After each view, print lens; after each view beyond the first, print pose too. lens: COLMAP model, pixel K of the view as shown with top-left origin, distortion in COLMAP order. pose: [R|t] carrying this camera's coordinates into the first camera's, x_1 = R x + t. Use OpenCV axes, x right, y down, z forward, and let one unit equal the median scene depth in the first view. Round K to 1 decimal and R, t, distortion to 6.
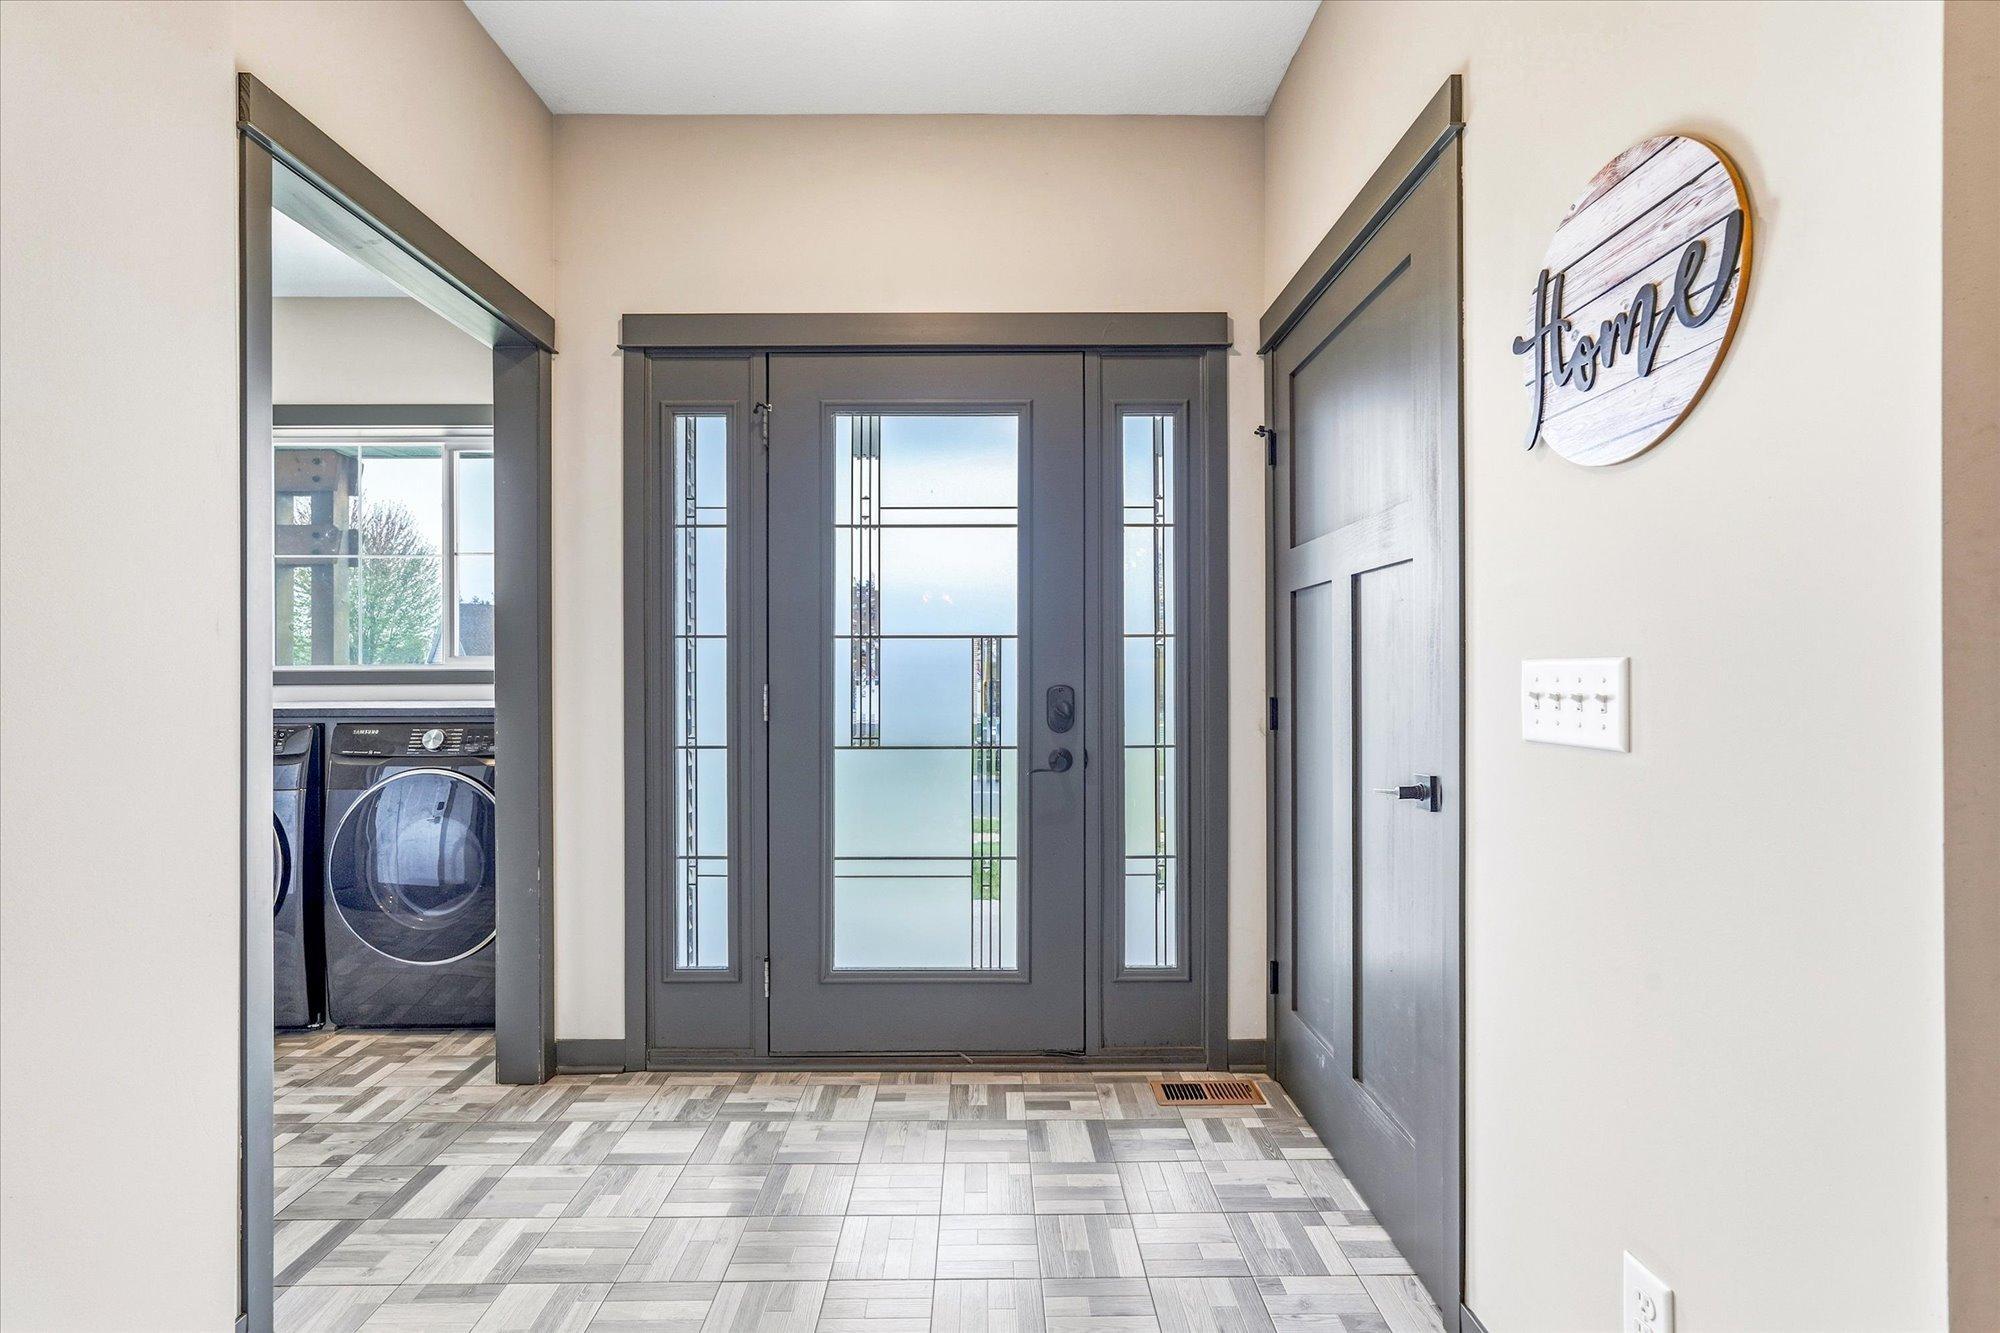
lens RADIAL K [[896.6, 0, 992.1], [0, 896.6, 670.7], [0, 0, 1]] dist [-0.001720, 0.001041]
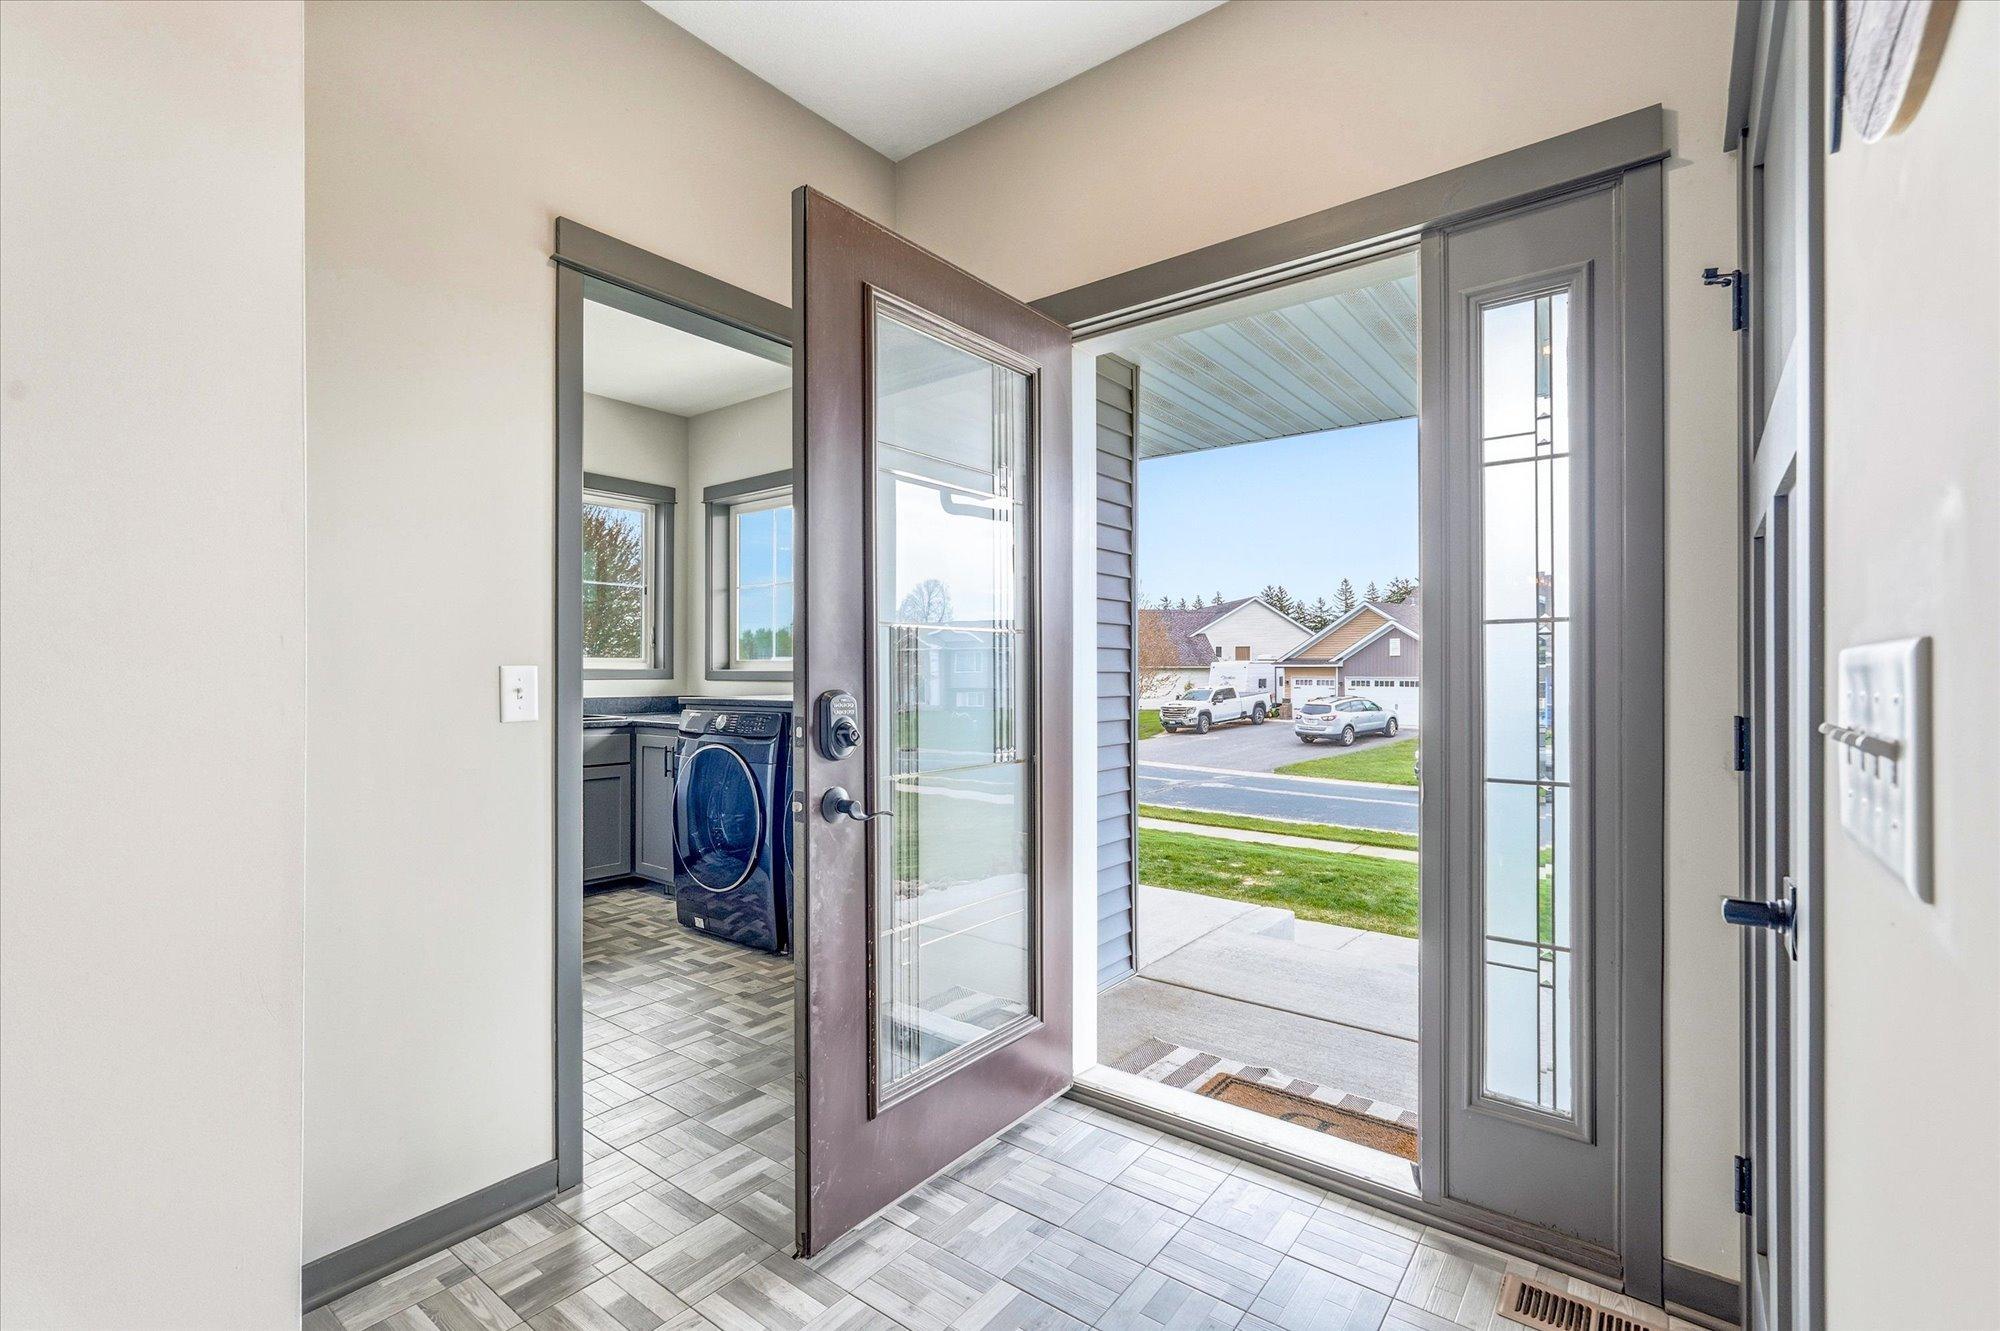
lens RADIAL K [[896.6, 0, 992.1], [0, 896.6, 669.7], [0, 0, 1]] dist [-0.001720, 0.001041]
pose [[0.783854, -0.000132, -0.620945, 0.283648], [-0.000851, 0.999999, -0.001286, -0.000501], [0.620945, 0.001537, 0.783853, 0.212775]]
